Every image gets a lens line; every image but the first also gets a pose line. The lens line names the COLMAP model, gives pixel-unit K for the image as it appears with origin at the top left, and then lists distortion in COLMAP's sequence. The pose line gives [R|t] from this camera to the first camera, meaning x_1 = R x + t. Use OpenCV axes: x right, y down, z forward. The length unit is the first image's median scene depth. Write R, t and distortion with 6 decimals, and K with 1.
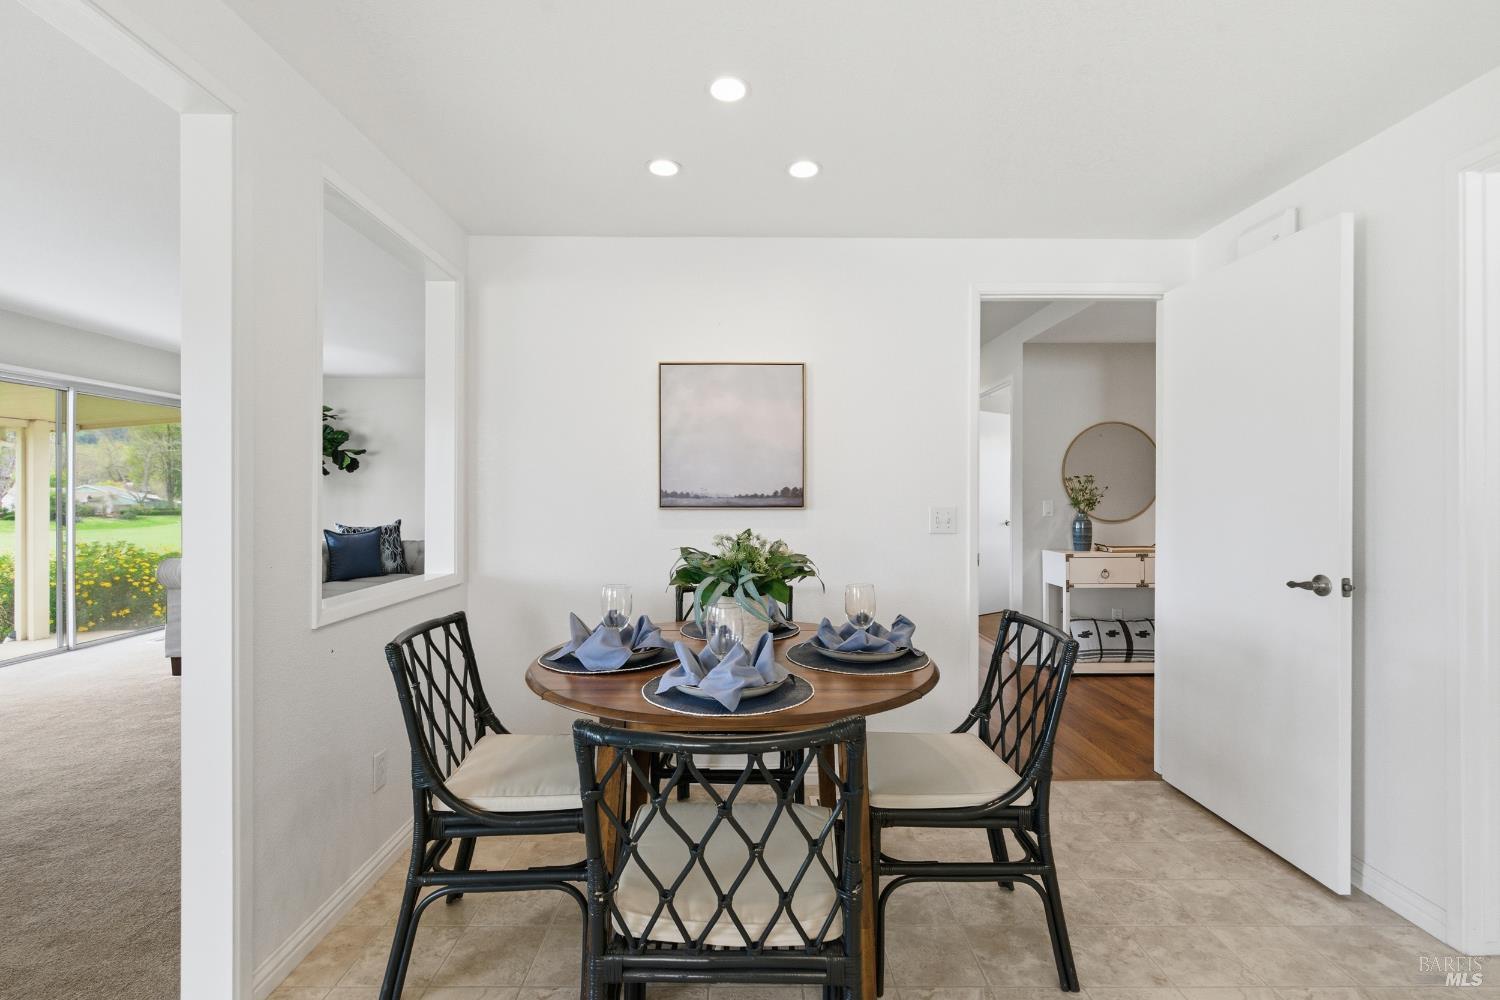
lens RADIAL K [[639.6, 0, 750.0], [0, 639.6, 500.0], [0, 0, 1]] dist [-0.008751, -0.000351]
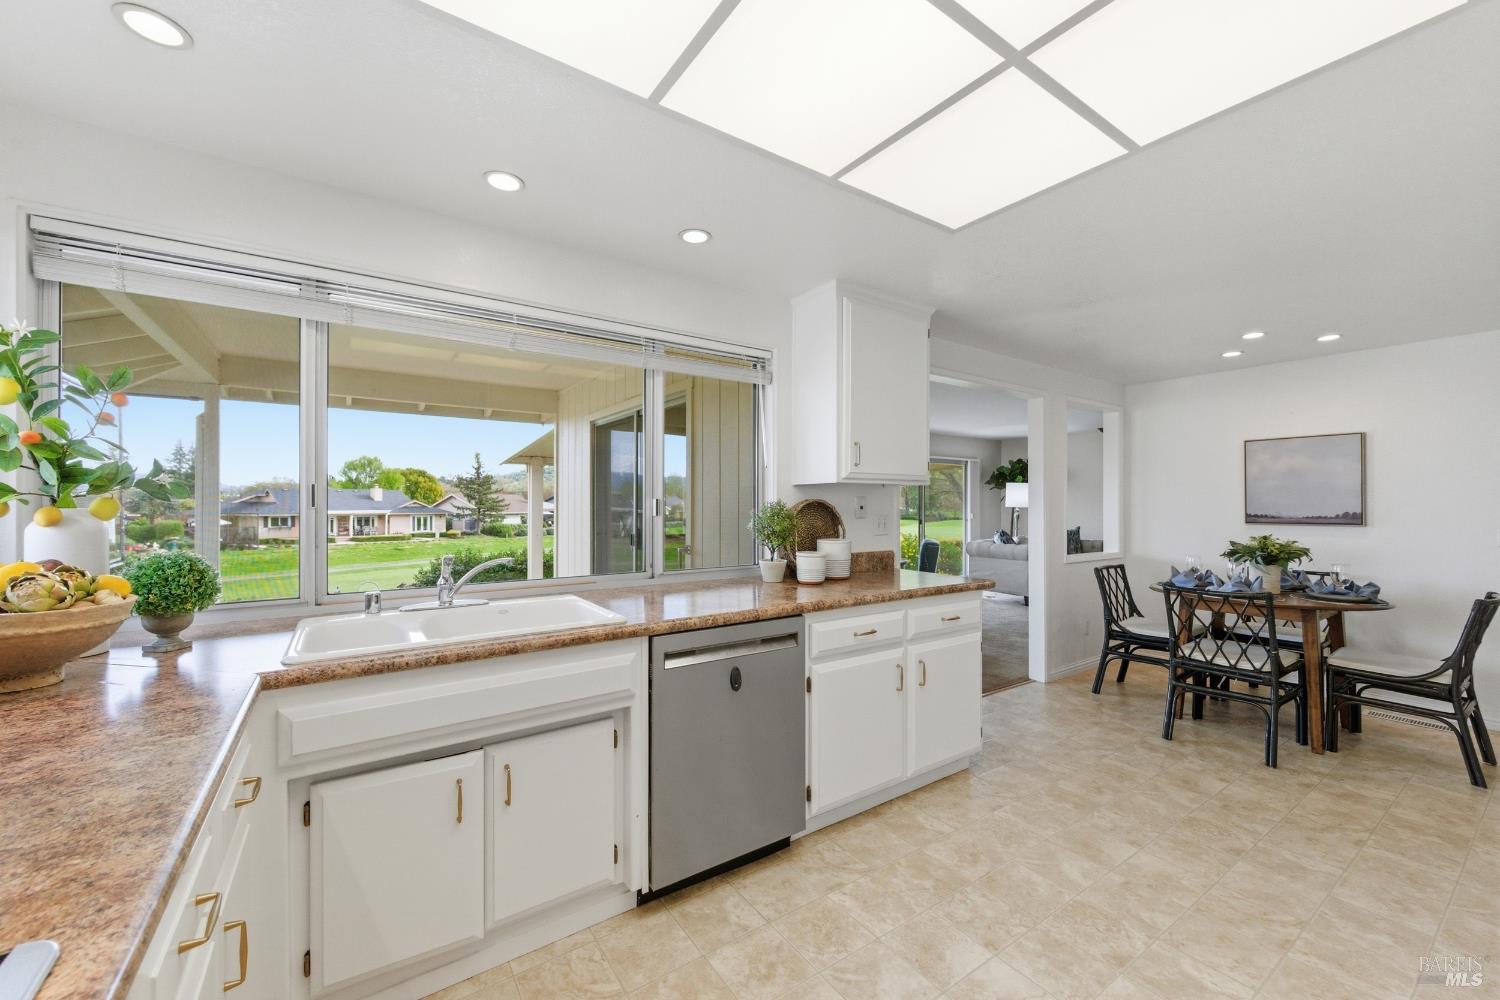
lens RADIAL K [[586.4, 0, 749.3], [0, 586.4, 497.7], [0, 0, 1]] dist [0.002889, -0.000375]
pose [[0.548011, -0.010942, -0.836399, 0.232647], [-0.006111, 0.999835, -0.017083, -0.010920], [0.836449, 0.014473, 0.547854, -0.514118]]
